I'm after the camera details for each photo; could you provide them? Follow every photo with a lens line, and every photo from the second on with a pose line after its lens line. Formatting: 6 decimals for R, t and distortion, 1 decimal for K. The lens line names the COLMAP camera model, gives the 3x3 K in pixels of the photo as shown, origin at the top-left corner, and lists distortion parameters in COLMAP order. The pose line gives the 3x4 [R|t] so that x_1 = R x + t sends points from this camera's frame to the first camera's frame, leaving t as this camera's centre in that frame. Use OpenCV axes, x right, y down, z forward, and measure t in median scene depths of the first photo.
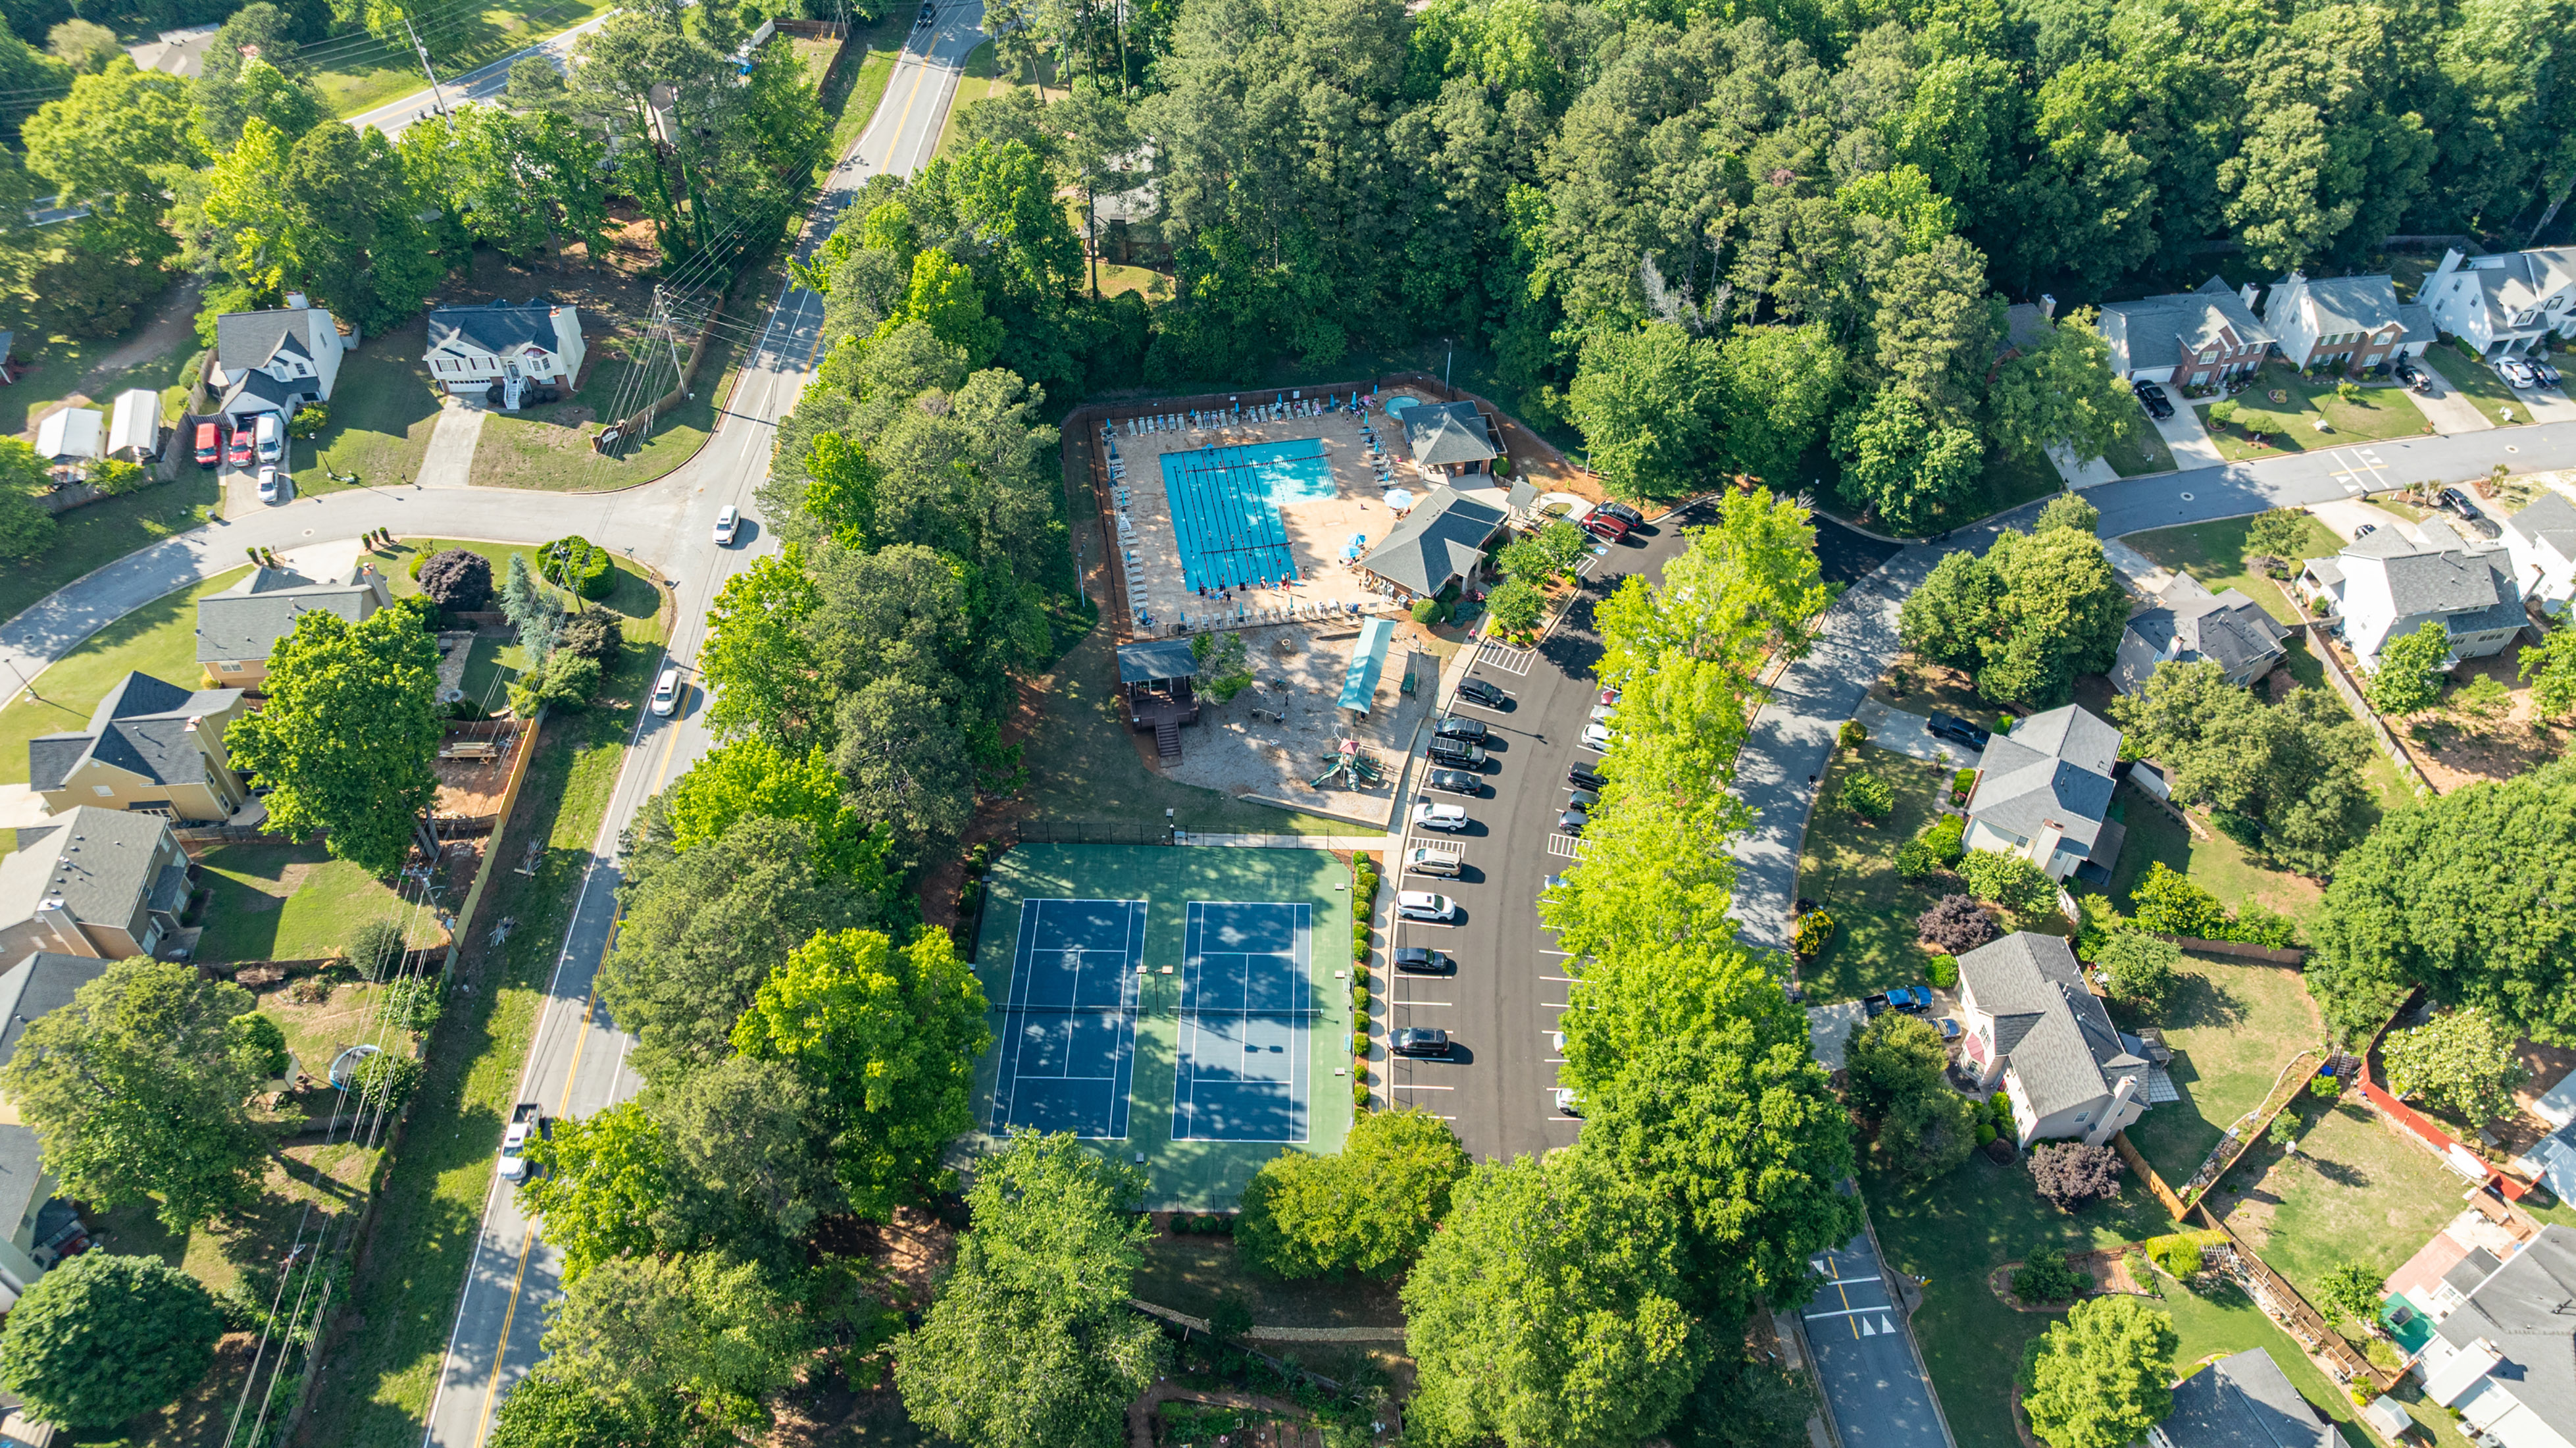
lens RADIAL K [[1828.9, 0, 1288.0], [0, 1828.9, 724.0], [0, 0, 1]] dist [-0.023076, 0.025892]
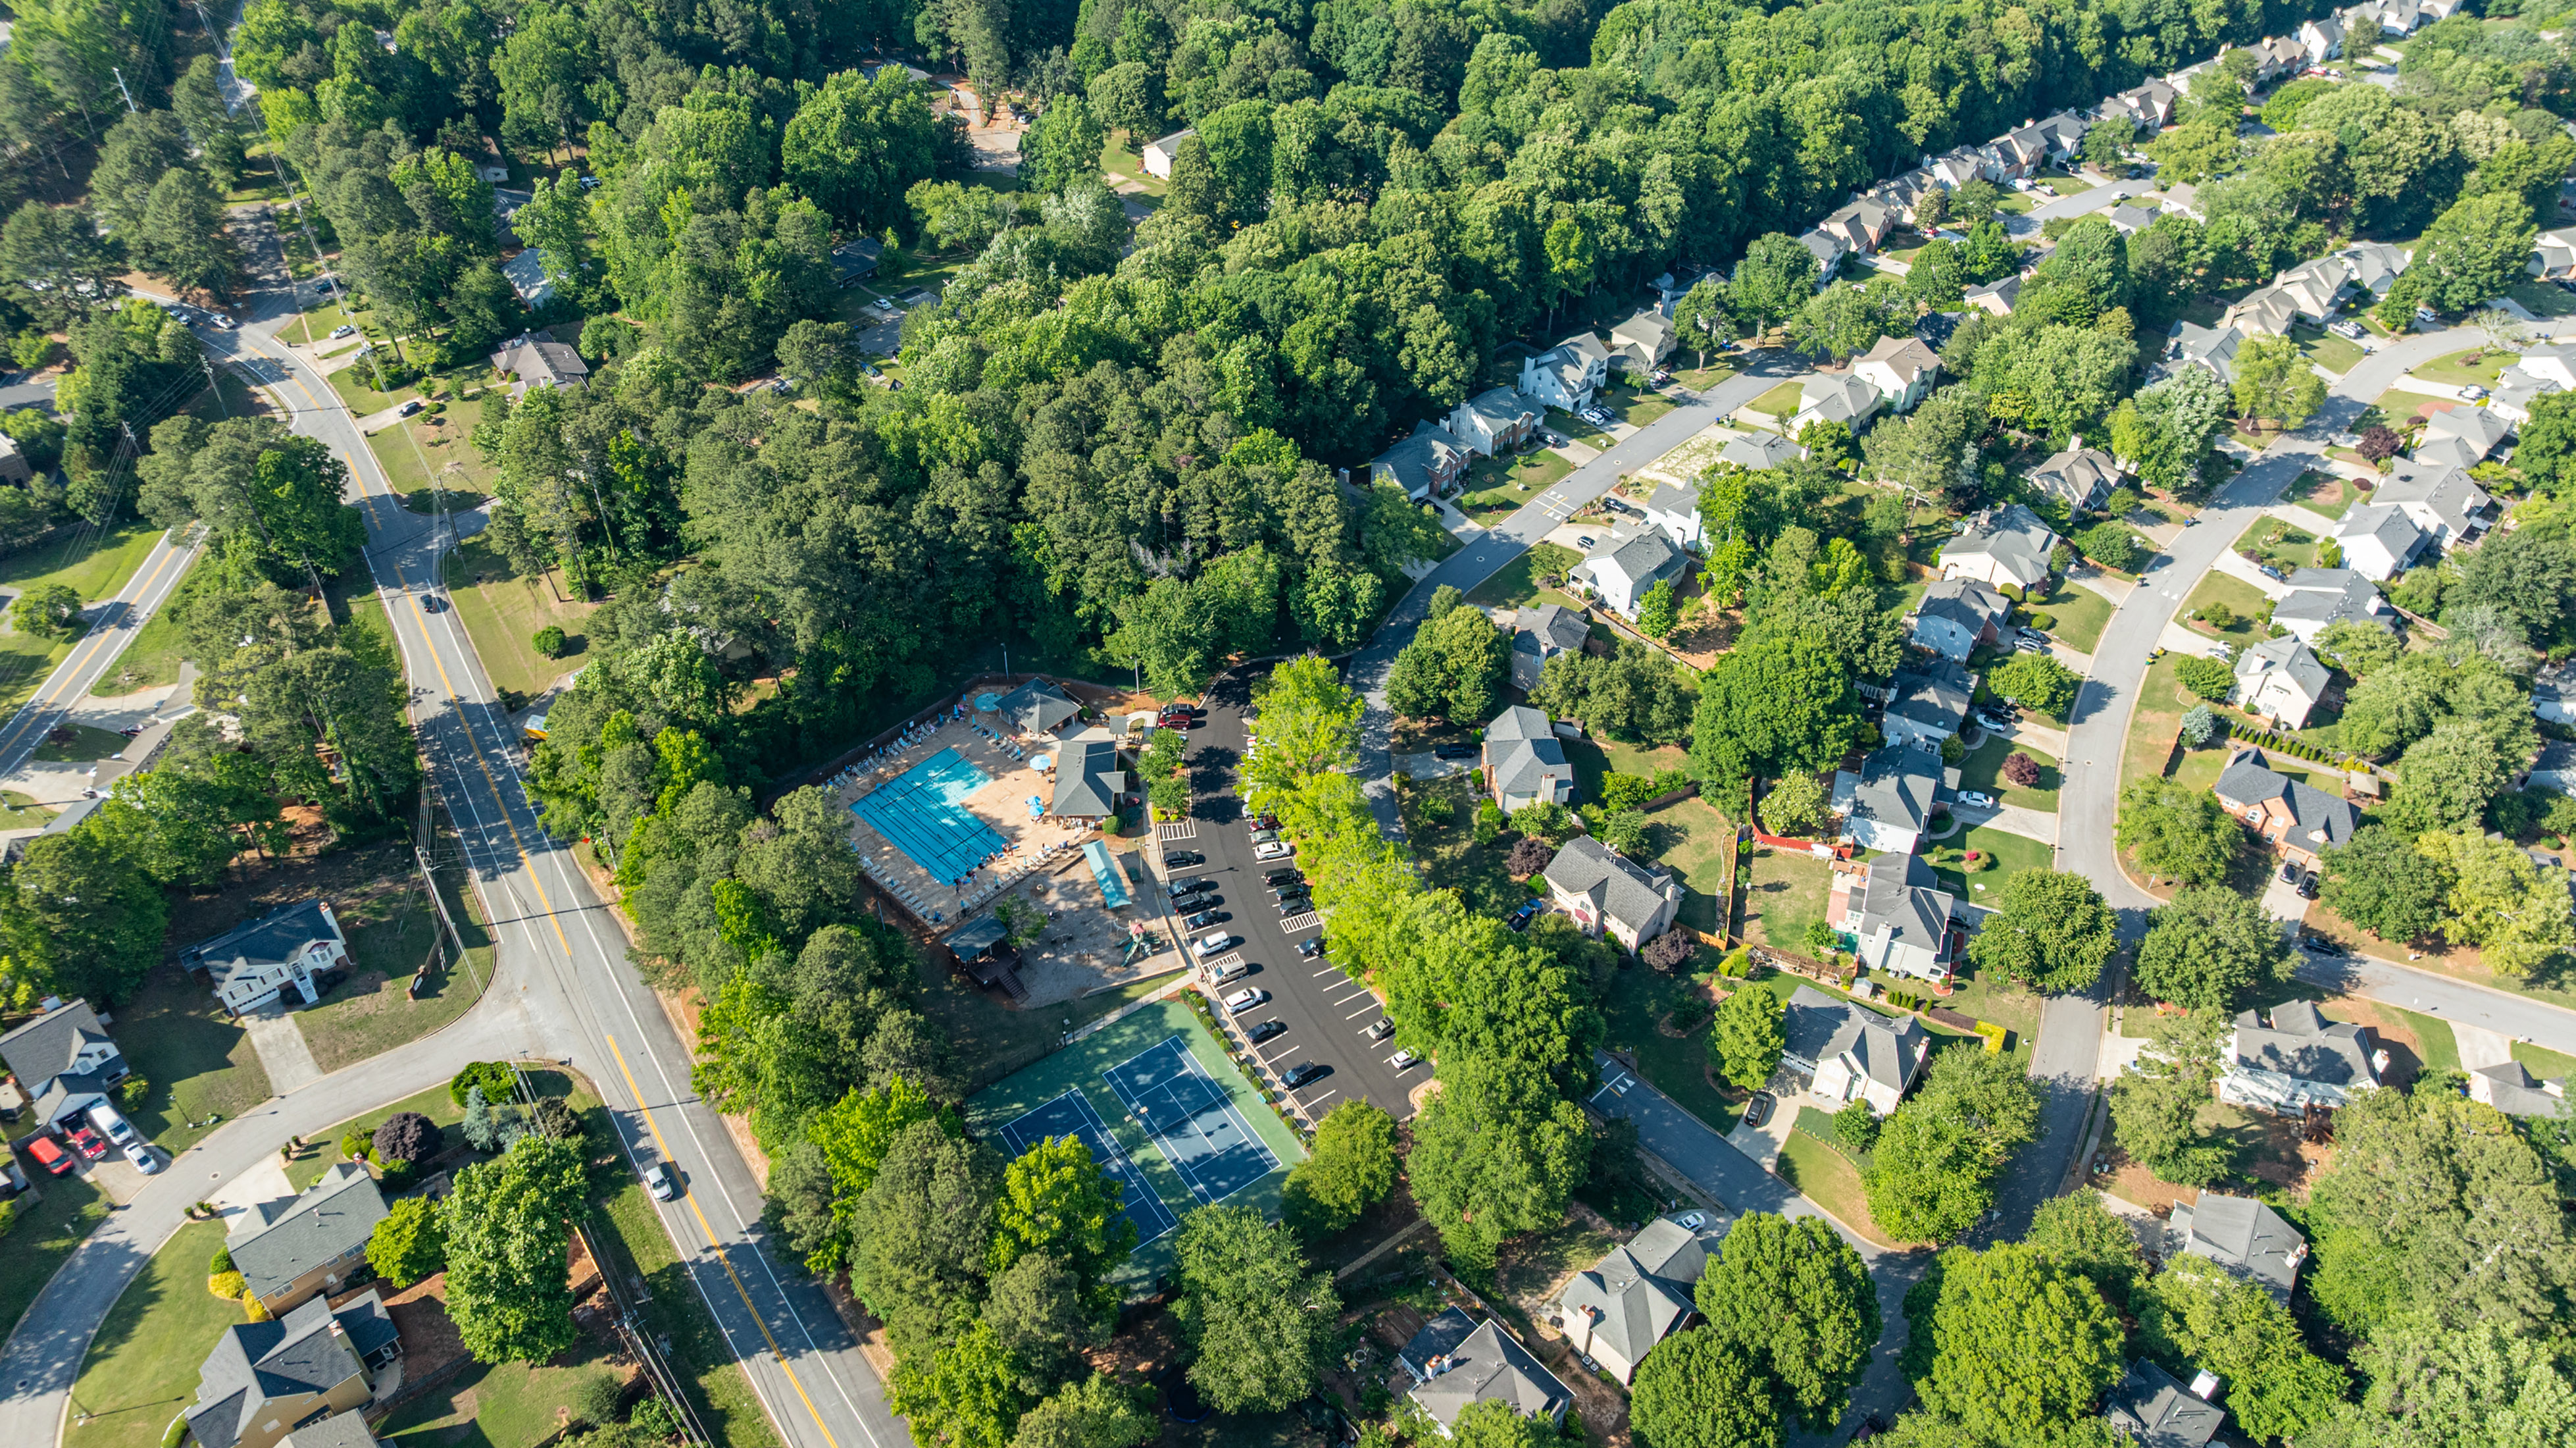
lens RADIAL K [[1828.9, 0, 1288.0], [0, 1828.9, 724.0], [0, 0, 1]] dist [-0.023076, 0.025892]
pose [[0.811620, -0.388748, 0.436060, -0.416639], [0.427923, 0.903768, 0.009236, -0.091649], [-0.397687, 0.179104, 0.899870, -0.347499]]
